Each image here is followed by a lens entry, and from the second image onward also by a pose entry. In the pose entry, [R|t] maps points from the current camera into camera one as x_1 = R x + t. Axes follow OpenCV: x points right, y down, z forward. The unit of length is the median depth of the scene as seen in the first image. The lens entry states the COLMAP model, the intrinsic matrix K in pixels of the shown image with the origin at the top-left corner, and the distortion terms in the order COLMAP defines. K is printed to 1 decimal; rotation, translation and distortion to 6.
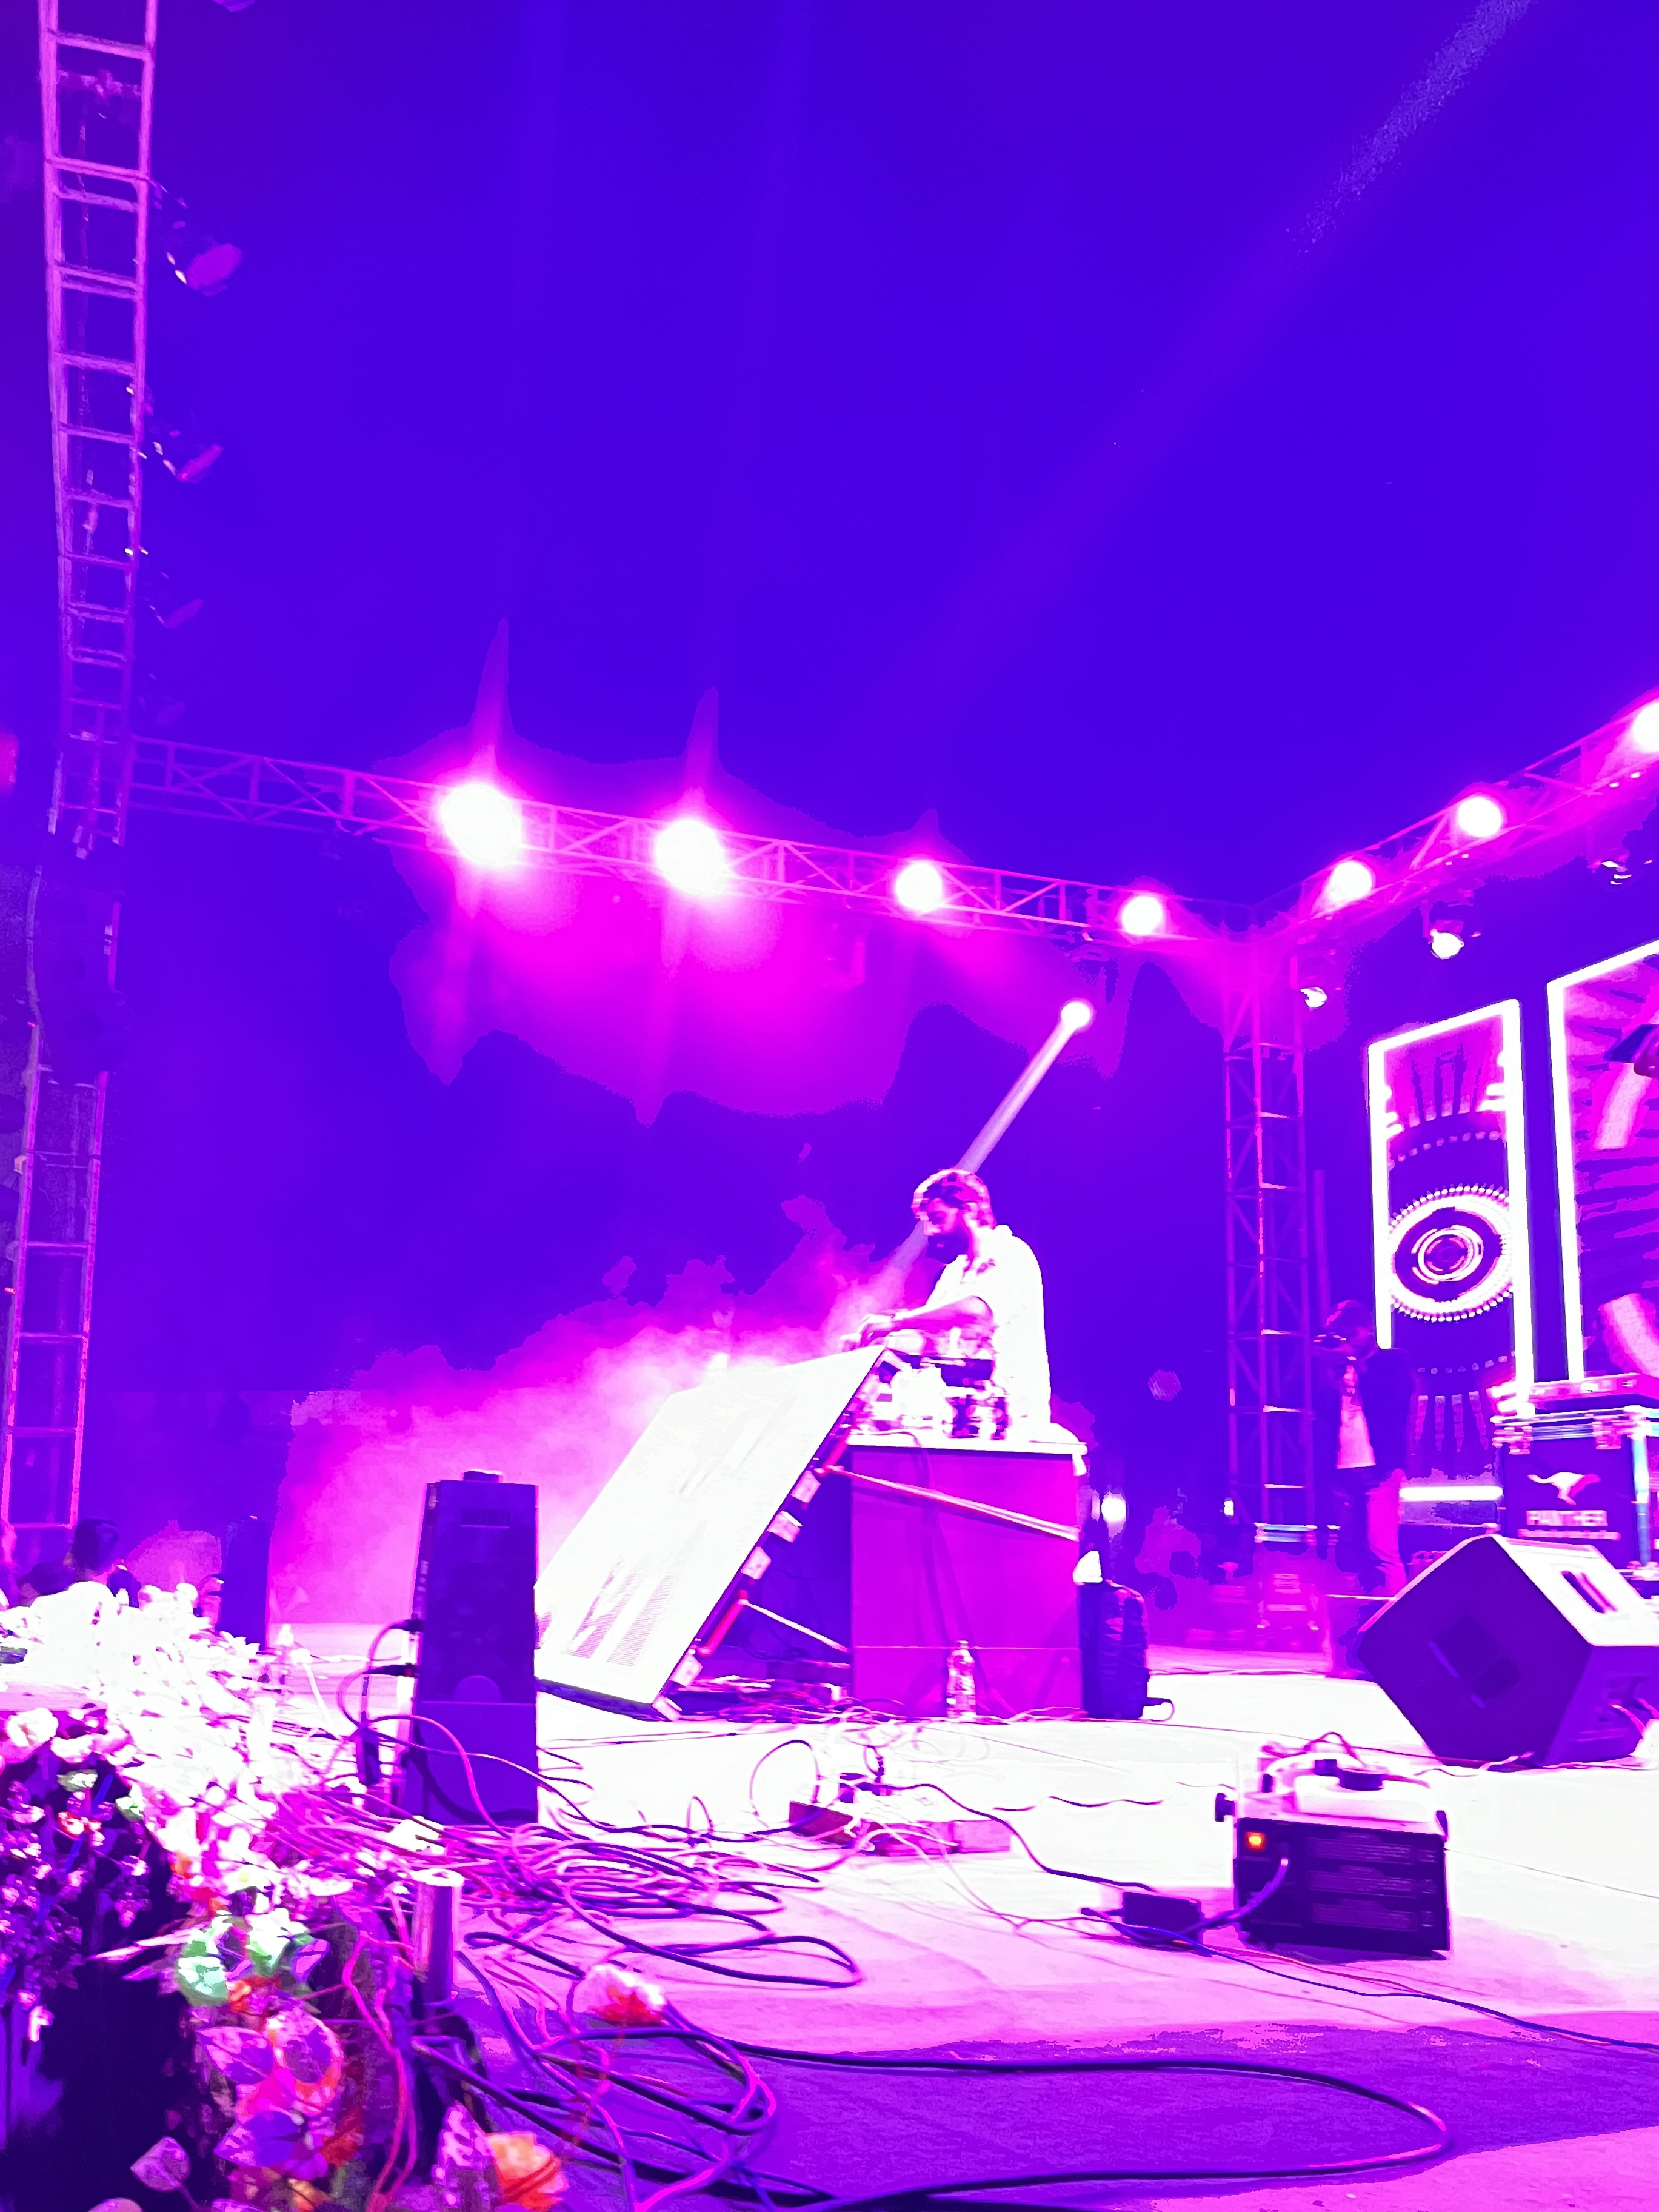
lens RADIAL K [[1565.3, 0, 829.5], [0, 1565.3, 1106.0], [0, 0, 1]] dist [0.055175, -0.069624]
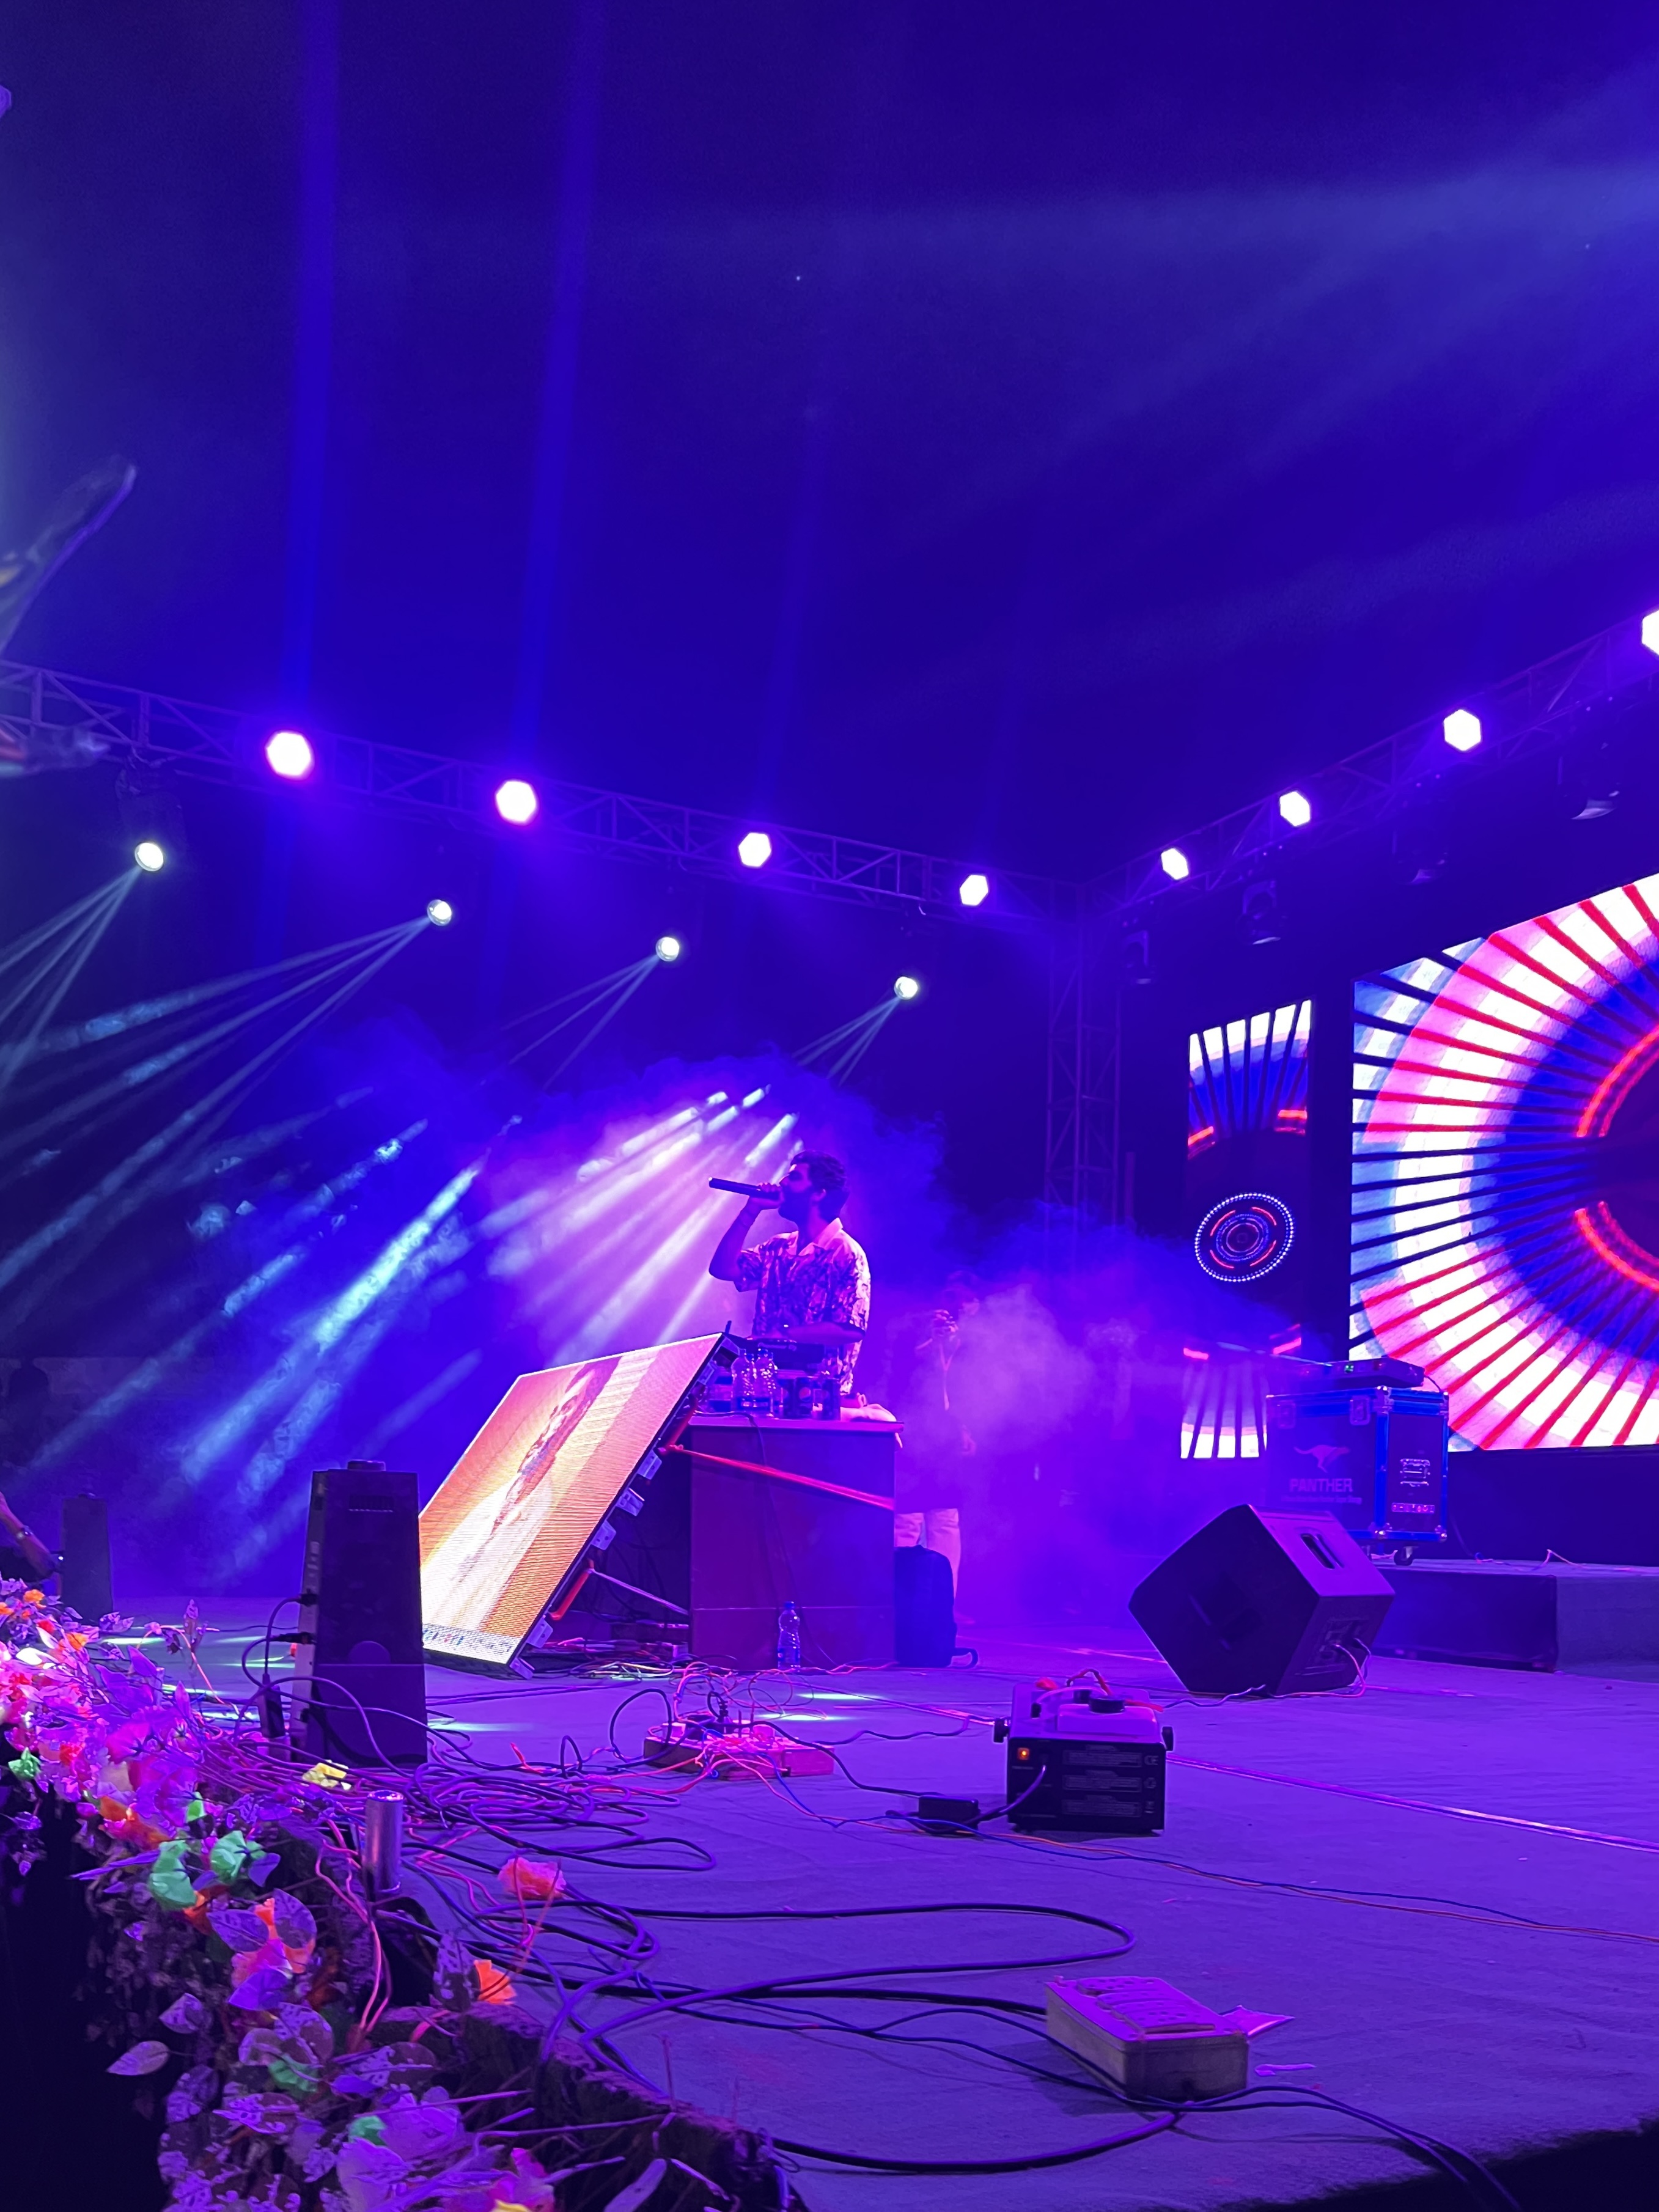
lens RADIAL K [[1683.6, 0, 829.5], [0, 1683.6, 1106.0], [0, 0, 1]] dist [0.053164, -0.070396]
pose [[0.994105, 0.013594, 0.107565, -0.029916], [-0.018232, 0.998941, 0.042247, -0.083319], [-0.106877, -0.043959, 0.993300, -0.236586]]
